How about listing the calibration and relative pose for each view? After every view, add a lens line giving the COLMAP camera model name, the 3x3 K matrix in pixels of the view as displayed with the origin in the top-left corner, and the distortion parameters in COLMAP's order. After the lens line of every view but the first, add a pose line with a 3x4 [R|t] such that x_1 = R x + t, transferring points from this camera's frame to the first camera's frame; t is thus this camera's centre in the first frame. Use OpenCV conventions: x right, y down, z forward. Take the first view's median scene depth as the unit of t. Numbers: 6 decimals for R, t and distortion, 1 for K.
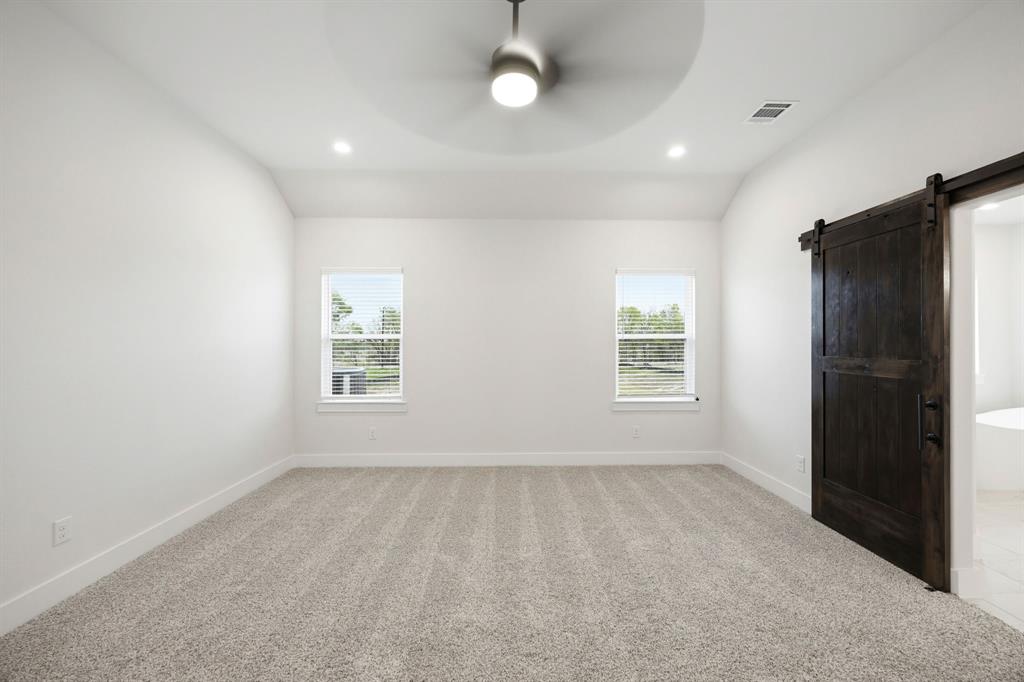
lens RADIAL K [[393.5, 0, 510.2], [0, 393.5, 342.1], [0, 0, 1]] dist [-0.003159, -0.000018]
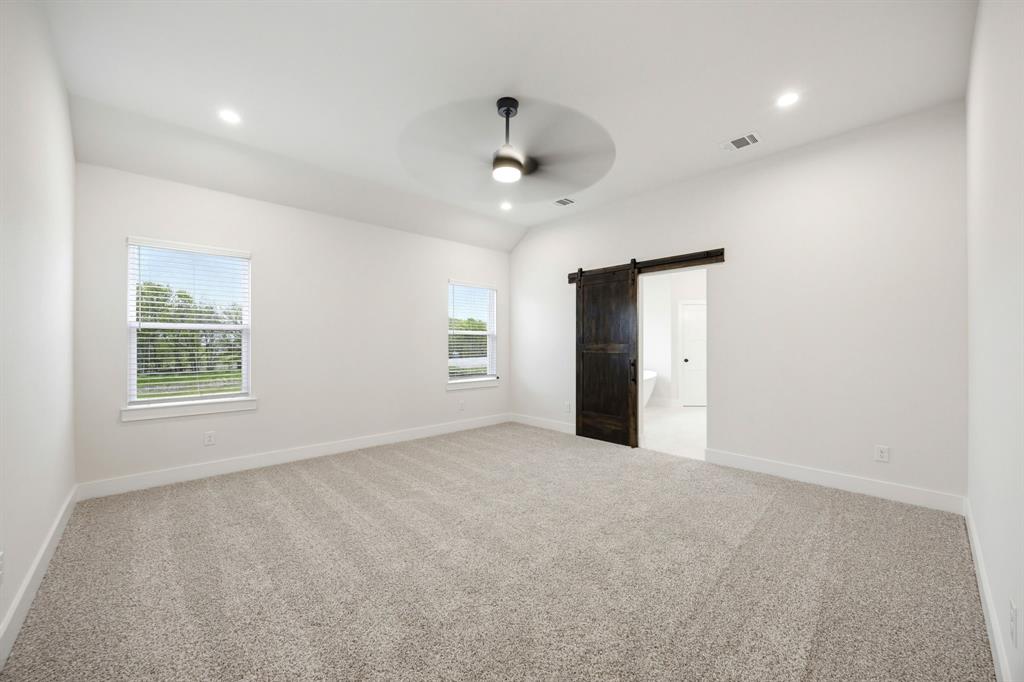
lens RADIAL K [[393.5, 0, 519.4], [0, 393.5, 341.4], [0, 0, 1]] dist [-0.003159, -0.000018]
pose [[0.742133, 0.003314, 0.670245, -0.617349], [-0.000958, 0.999992, -0.003883, 0.031199], [-0.670252, 0.002240, 0.742130, -0.145667]]
